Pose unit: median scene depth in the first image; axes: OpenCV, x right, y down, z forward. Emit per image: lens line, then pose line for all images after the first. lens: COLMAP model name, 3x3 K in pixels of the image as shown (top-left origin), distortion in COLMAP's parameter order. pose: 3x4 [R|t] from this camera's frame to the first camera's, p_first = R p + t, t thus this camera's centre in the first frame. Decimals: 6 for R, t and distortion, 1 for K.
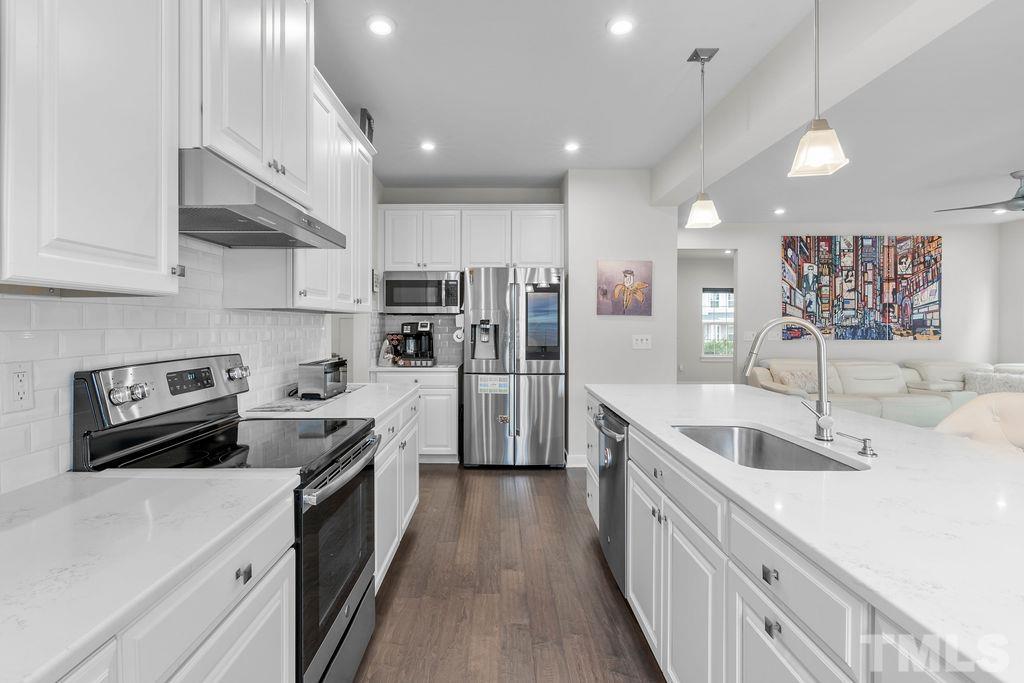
lens RADIAL K [[501.5, 0, 479.2], [0, 501.5, 322.0], [0, 0, 1]] dist [0.016823, 0.000718]
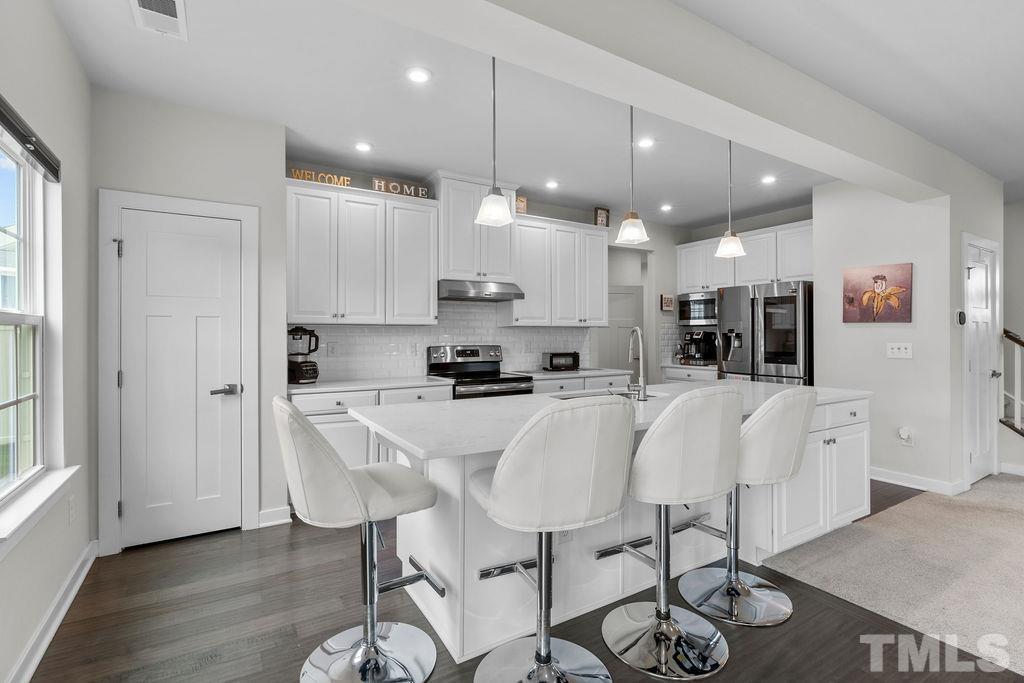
lens RADIAL K [[468.1, 0, 510.8], [0, 468.1, 336.8], [0, 0, 1]] dist [0.000344, 0.001791]
pose [[0.526682, -0.000312, -0.850063, 0.457077], [0.006285, 0.999974, 0.003527, 0.004310], [0.850039, -0.007200, 0.526670, -0.046483]]
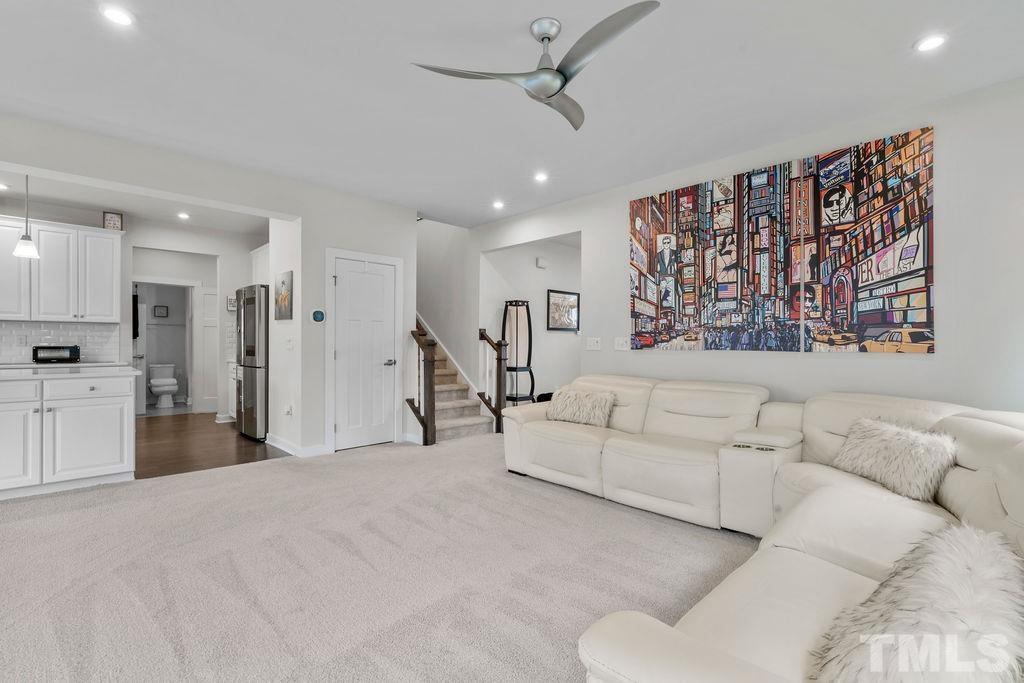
lens RADIAL K [[468.1, 0, 519.9], [0, 468.1, 344.0], [0, 0, 1]] dist [0.000344, 0.001791]
pose [[0.679607, 0.002092, -0.733573, 0.973263], [-0.000399, 0.999997, 0.002482, 0.026440], [0.733576, -0.001394, 0.679606, 0.443826]]
